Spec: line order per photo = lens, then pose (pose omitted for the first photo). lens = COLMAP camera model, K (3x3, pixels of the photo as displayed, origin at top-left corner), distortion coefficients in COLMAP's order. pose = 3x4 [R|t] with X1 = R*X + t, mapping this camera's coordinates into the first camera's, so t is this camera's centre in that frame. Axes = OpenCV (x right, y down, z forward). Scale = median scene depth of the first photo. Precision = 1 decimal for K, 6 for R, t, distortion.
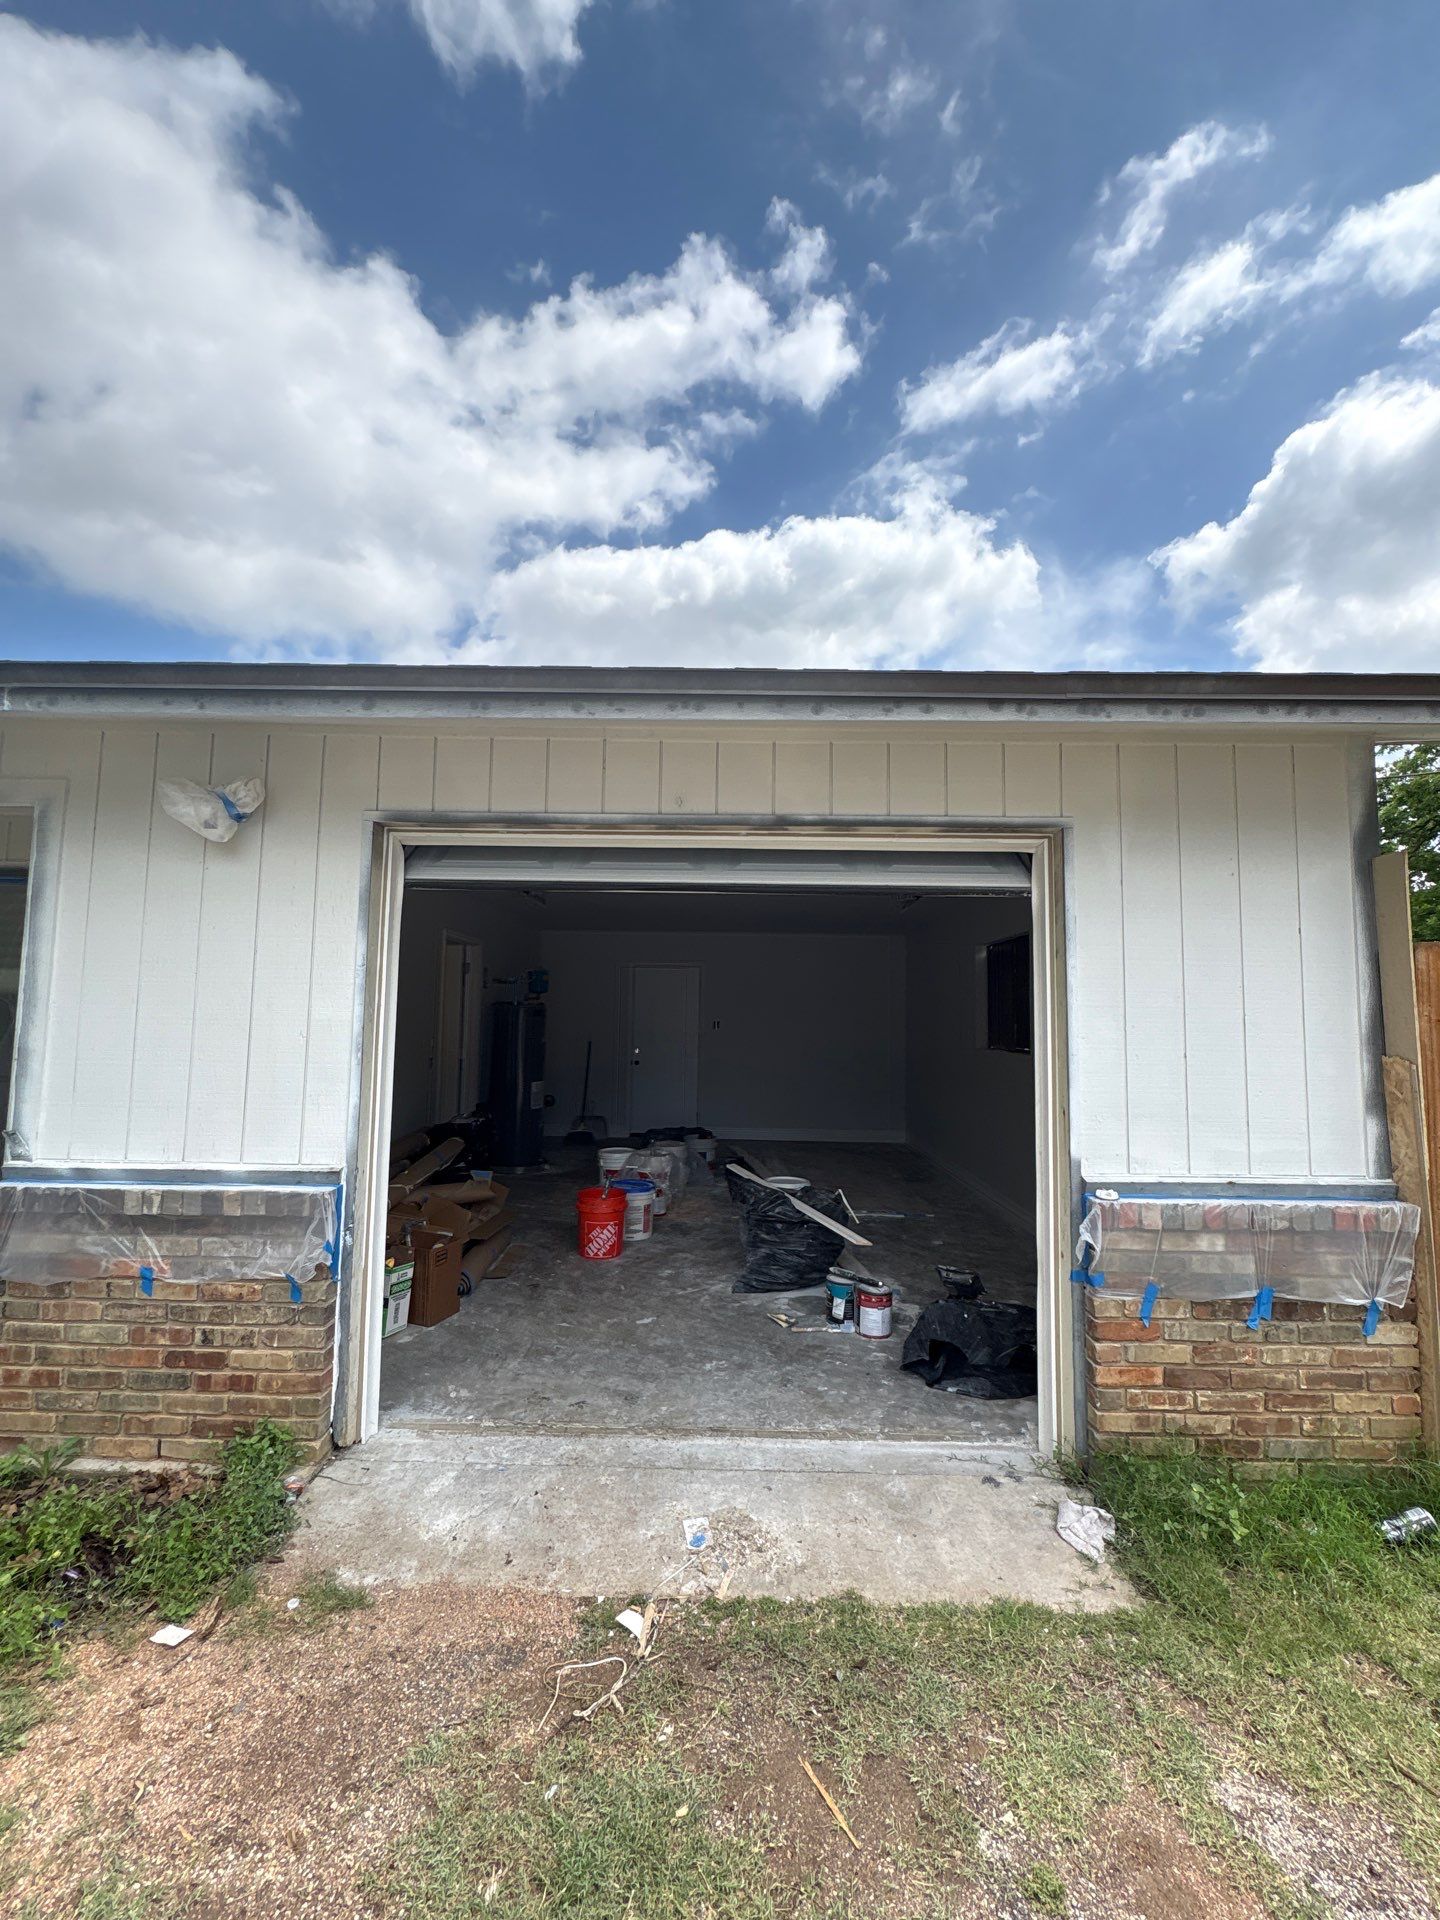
lens RADIAL K [[765.1, 0, 720.0], [0, 765.1, 960.0], [0, 0, 1]] dist [-0.001115, -0.000409]
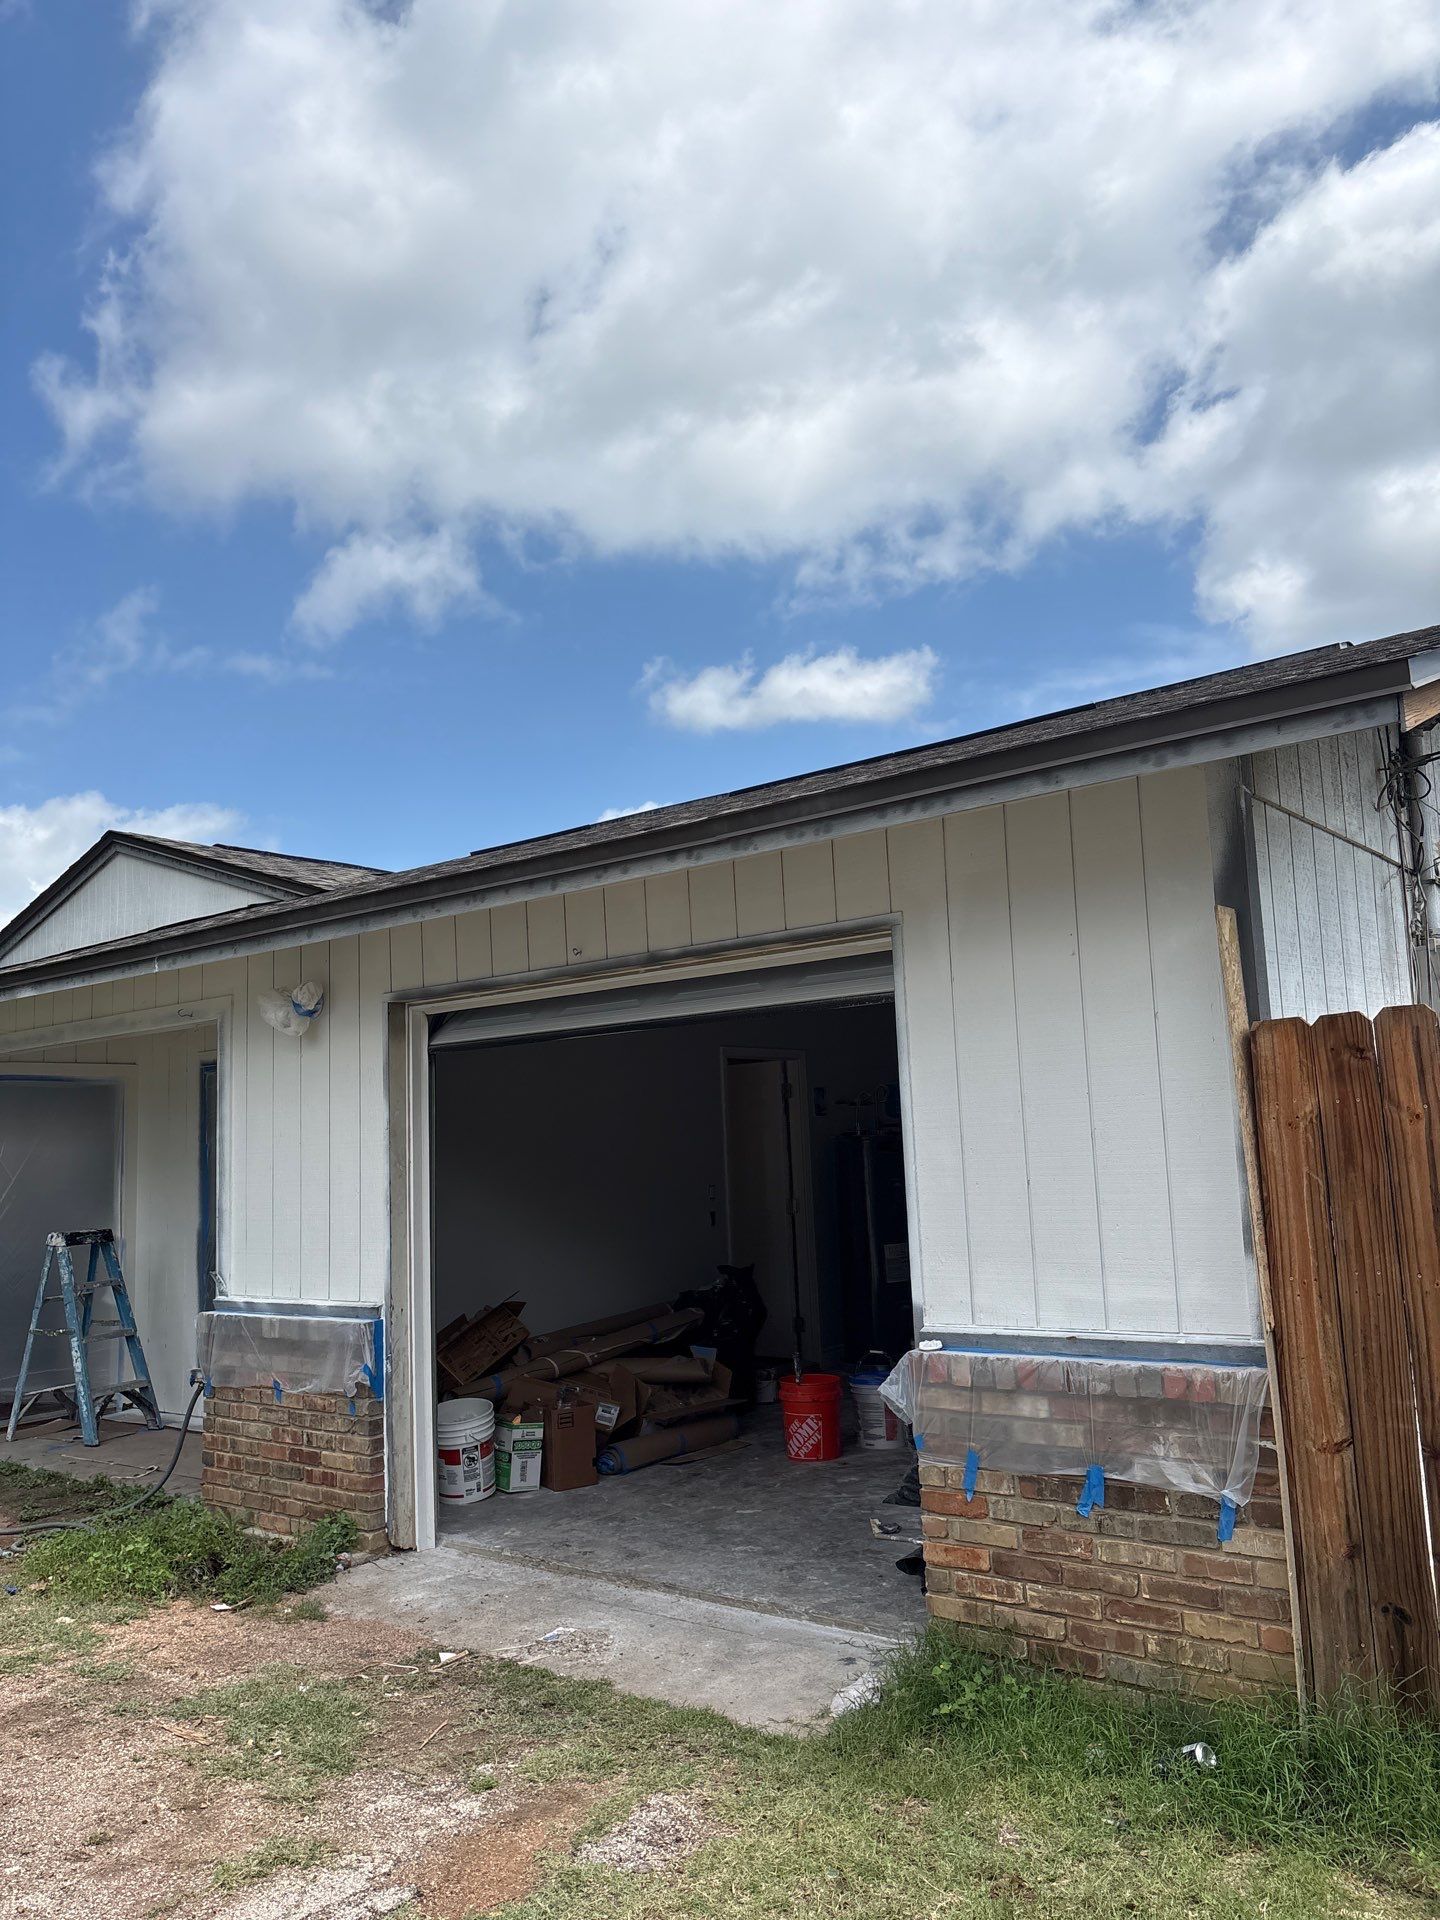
lens RADIAL K [[1507.5, 0, 720.0], [0, 1507.5, 960.0], [0, 0, 1]] dist [-0.011374, 0.086633]
pose [[0.778405, -0.126029, -0.614982, 1.451885], [0.099285, 0.992026, -0.077629, -0.021204], [0.619862, -0.000631, 0.784711, -0.506771]]
